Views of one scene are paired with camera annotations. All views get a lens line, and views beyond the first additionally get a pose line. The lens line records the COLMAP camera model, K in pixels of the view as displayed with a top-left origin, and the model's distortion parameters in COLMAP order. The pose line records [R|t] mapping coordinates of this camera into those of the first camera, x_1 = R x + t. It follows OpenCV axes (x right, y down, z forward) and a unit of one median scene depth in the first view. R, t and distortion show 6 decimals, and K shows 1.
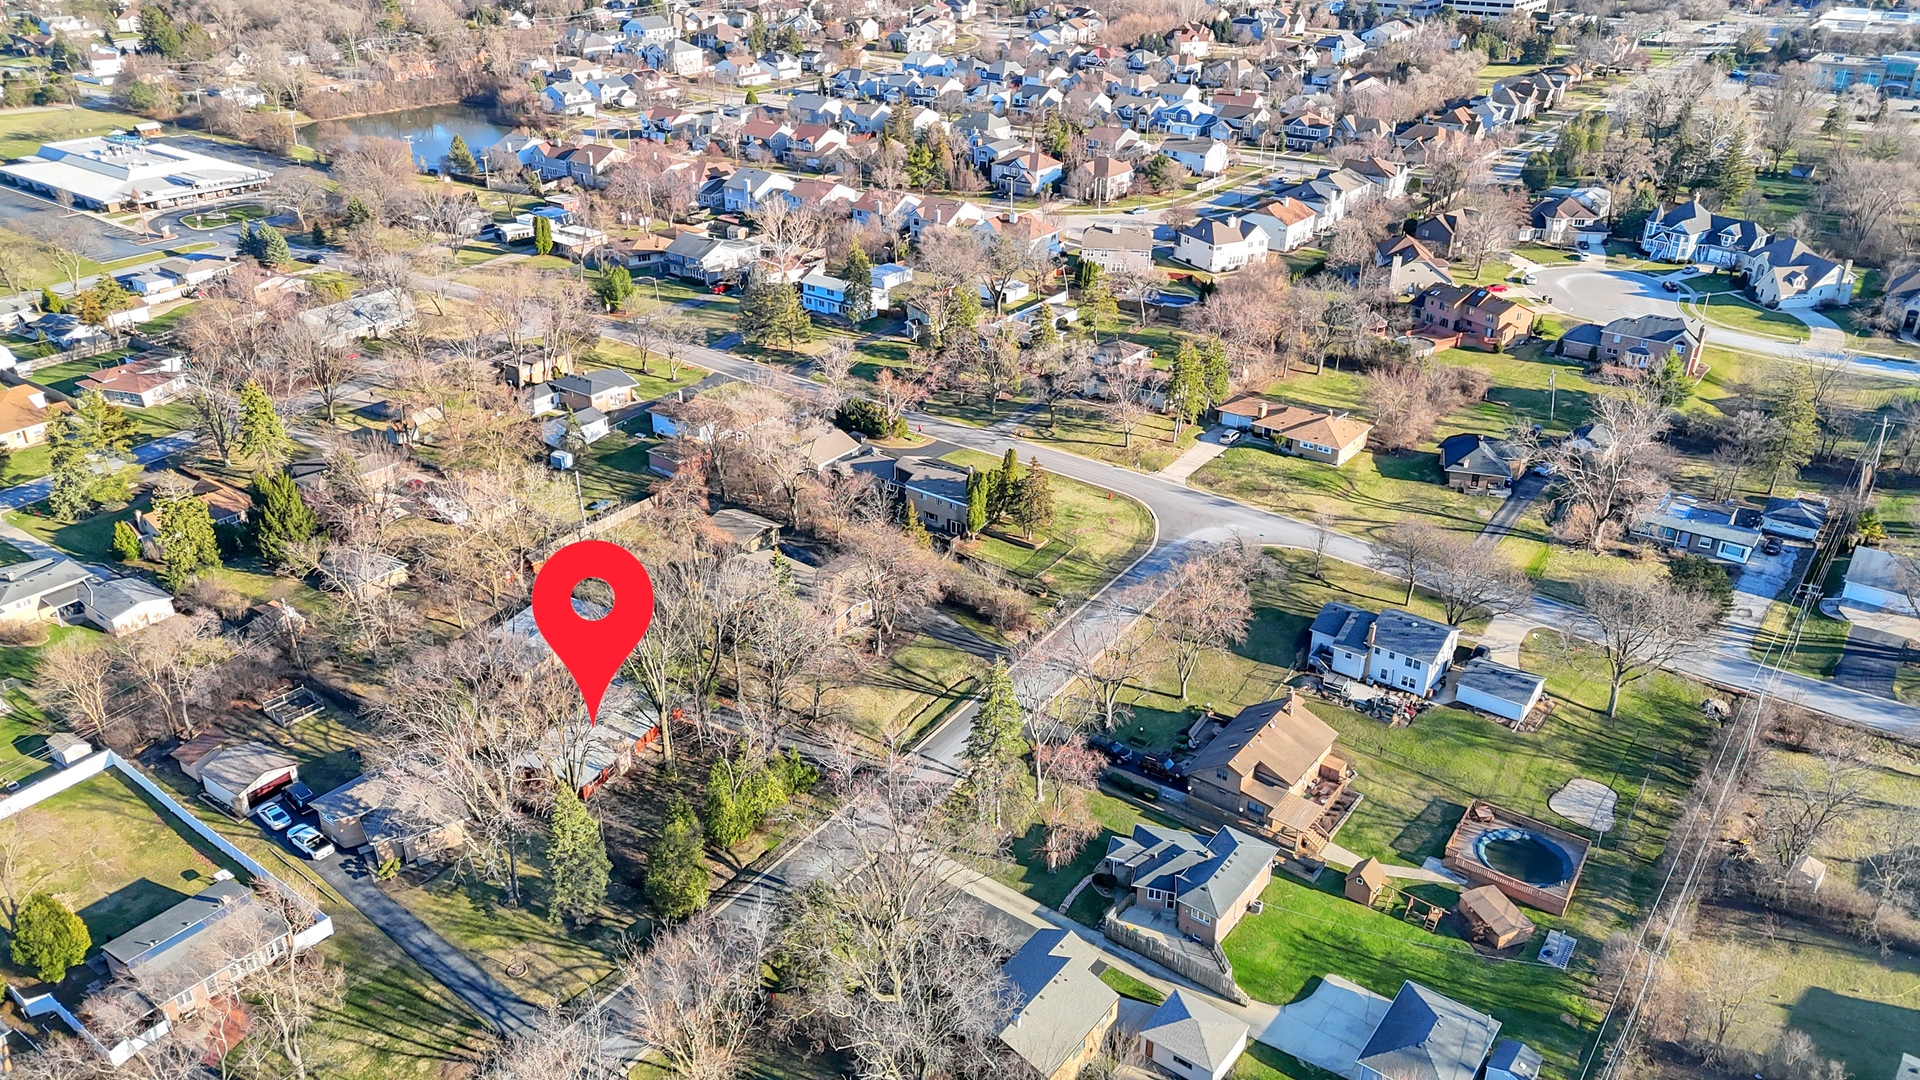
lens RADIAL K [[1420.1, 0, 960.0], [0, 1420.1, 540.0], [0, 0, 1]] dist [0.110819, -0.097180]
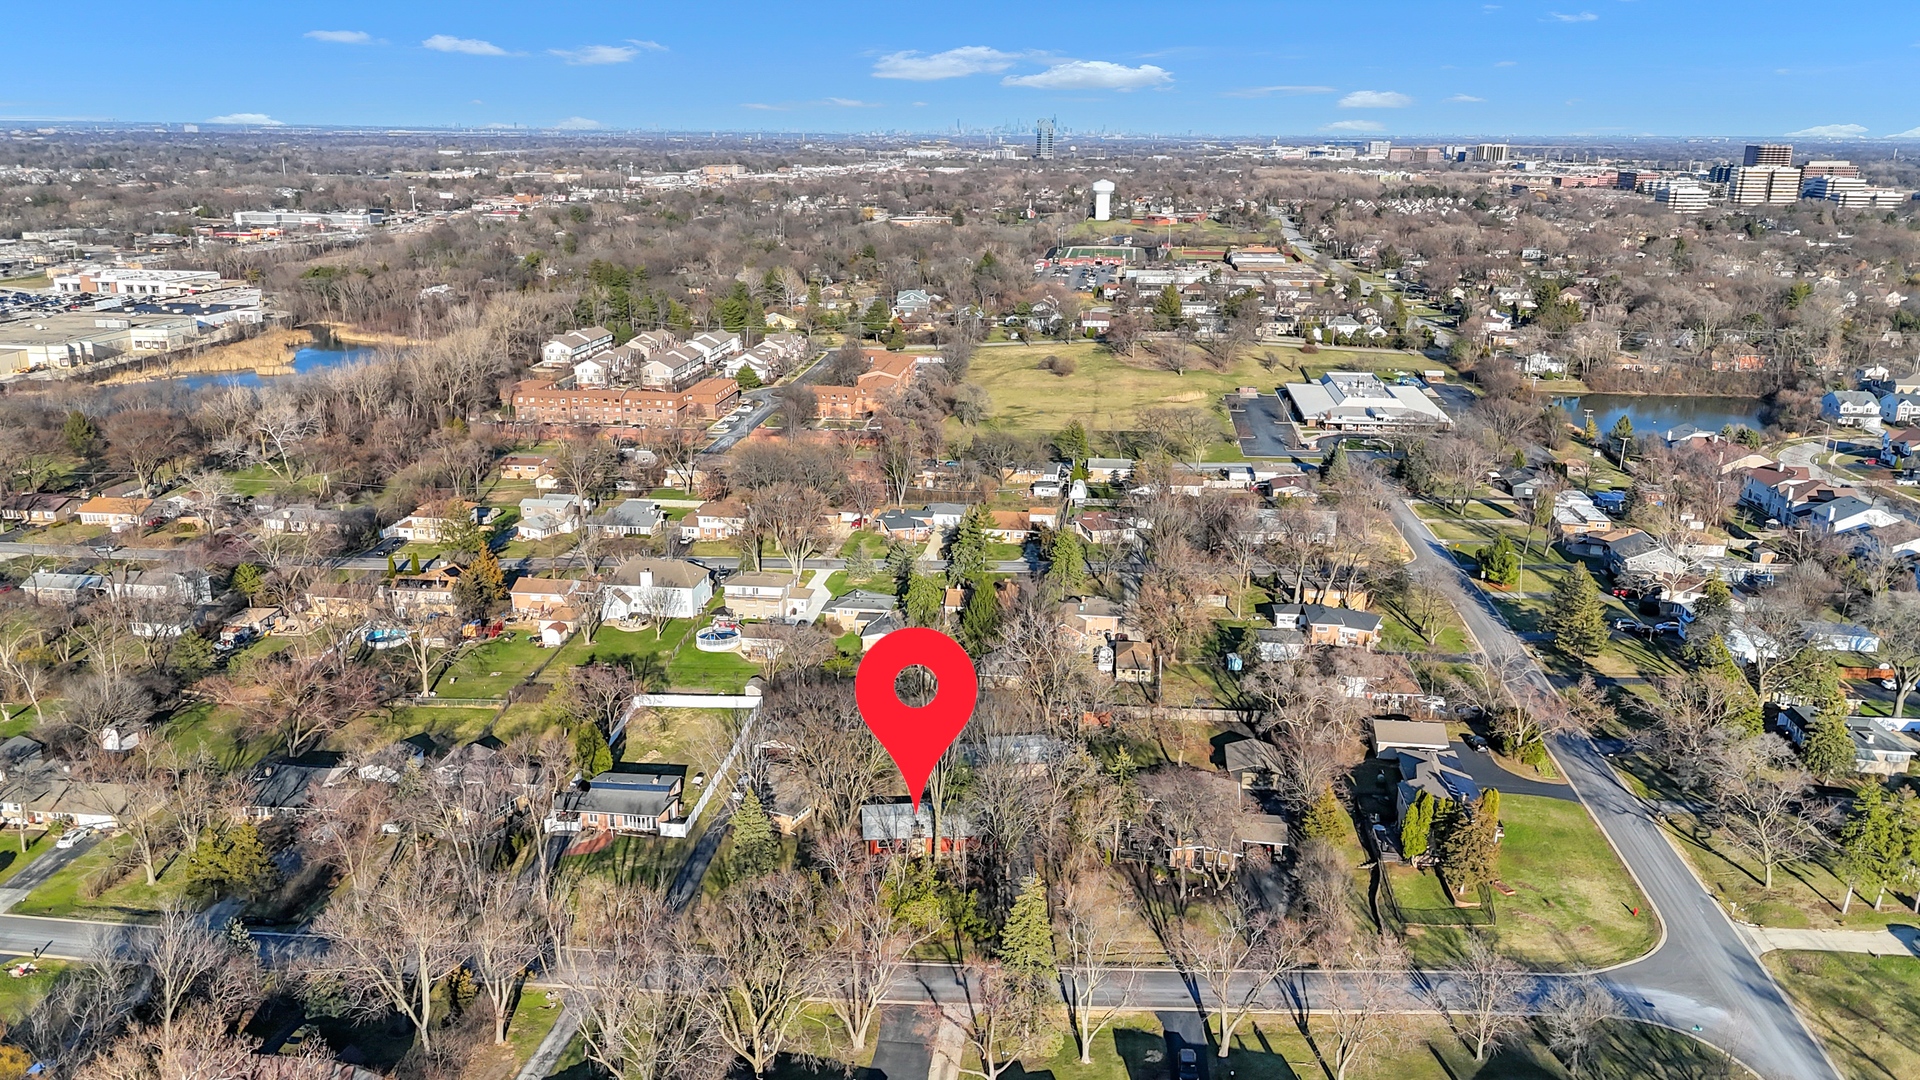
lens RADIAL K [[1420.1, 0, 960.0], [0, 1420.1, 540.0], [0, 0, 1]] dist [0.110819, -0.097180]
pose [[0.515928, 0.238884, -0.822650, 0.462051], [-0.386024, 0.922131, 0.025676, -0.081538], [0.764725, 0.304316, 0.567968, 0.172598]]
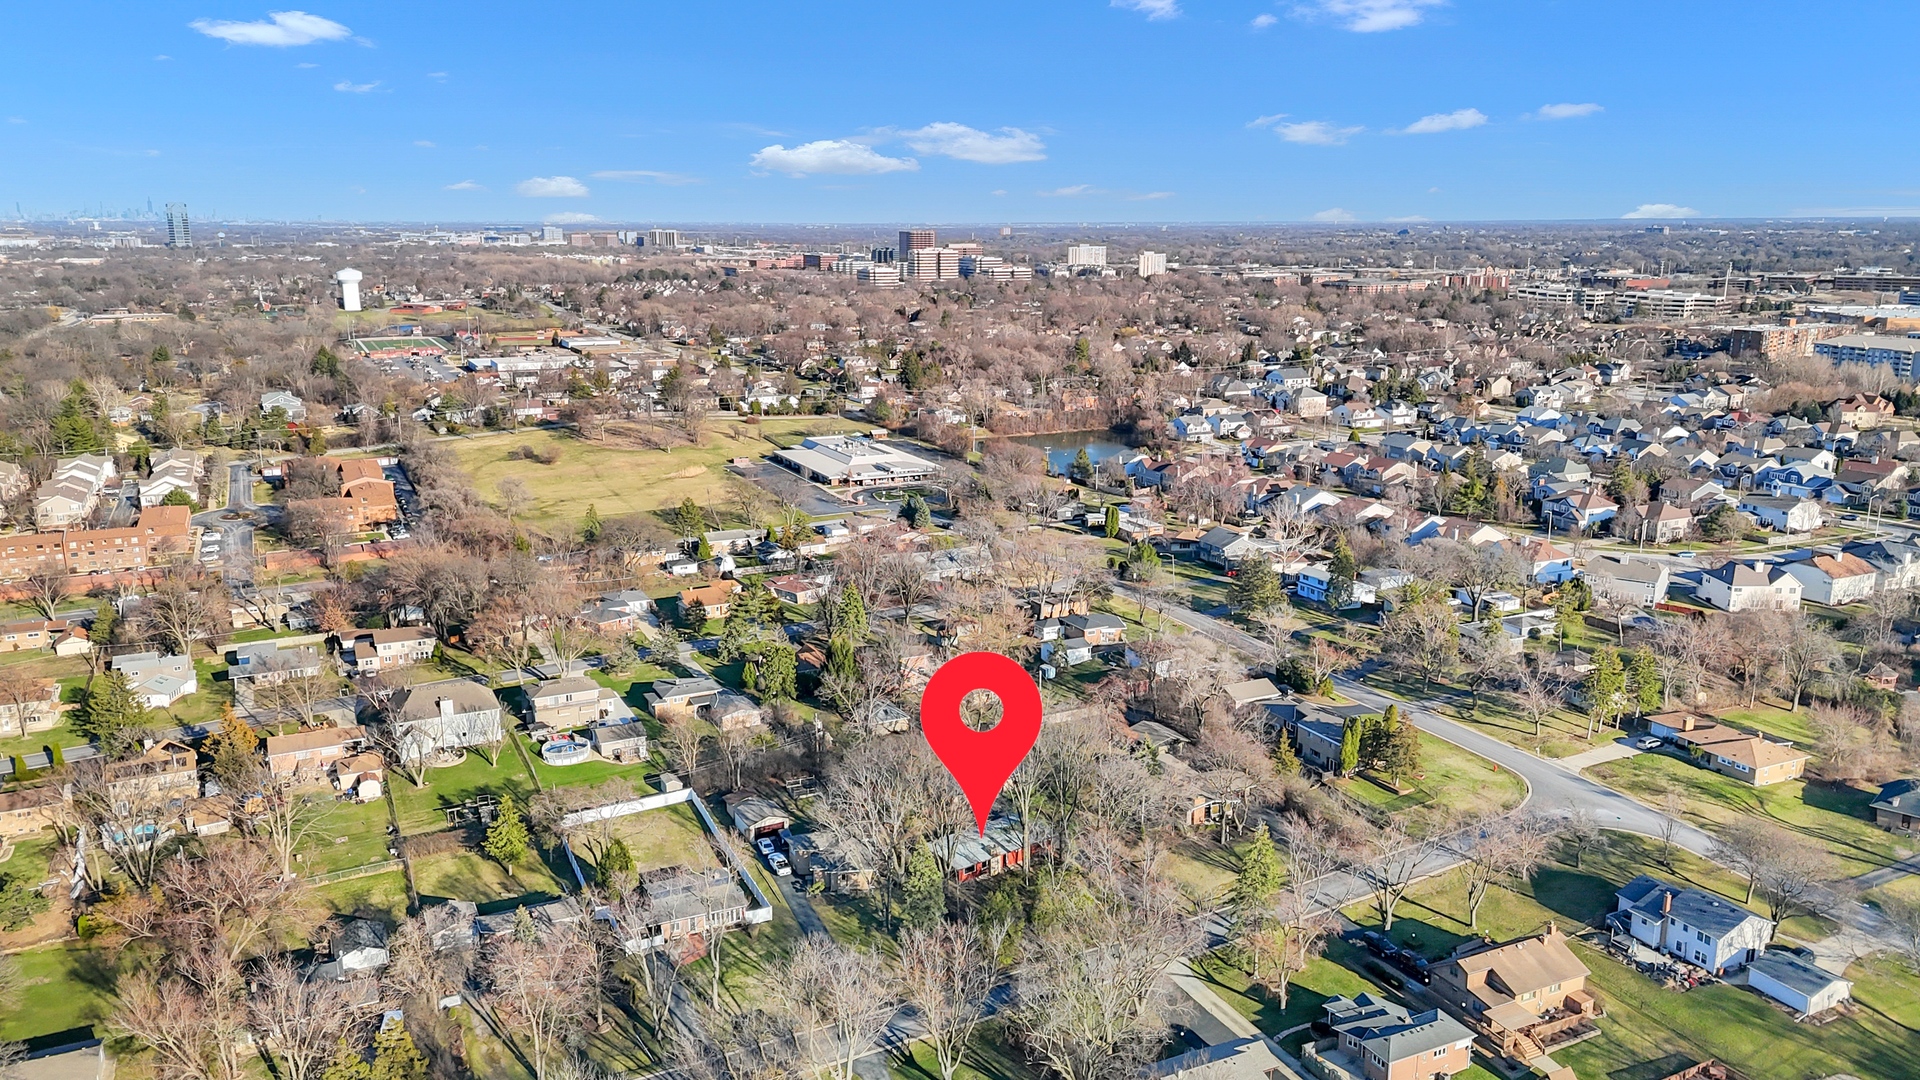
lens RADIAL K [[1420.1, 0, 960.0], [0, 1420.1, 540.0], [0, 0, 1]] dist [0.110819, -0.097180]
pose [[0.889481, 0.095157, -0.446956, 0.194220], [-0.196765, 0.962518, -0.186660, 0.077367], [0.412441, 0.253975, 0.874865, -0.156627]]
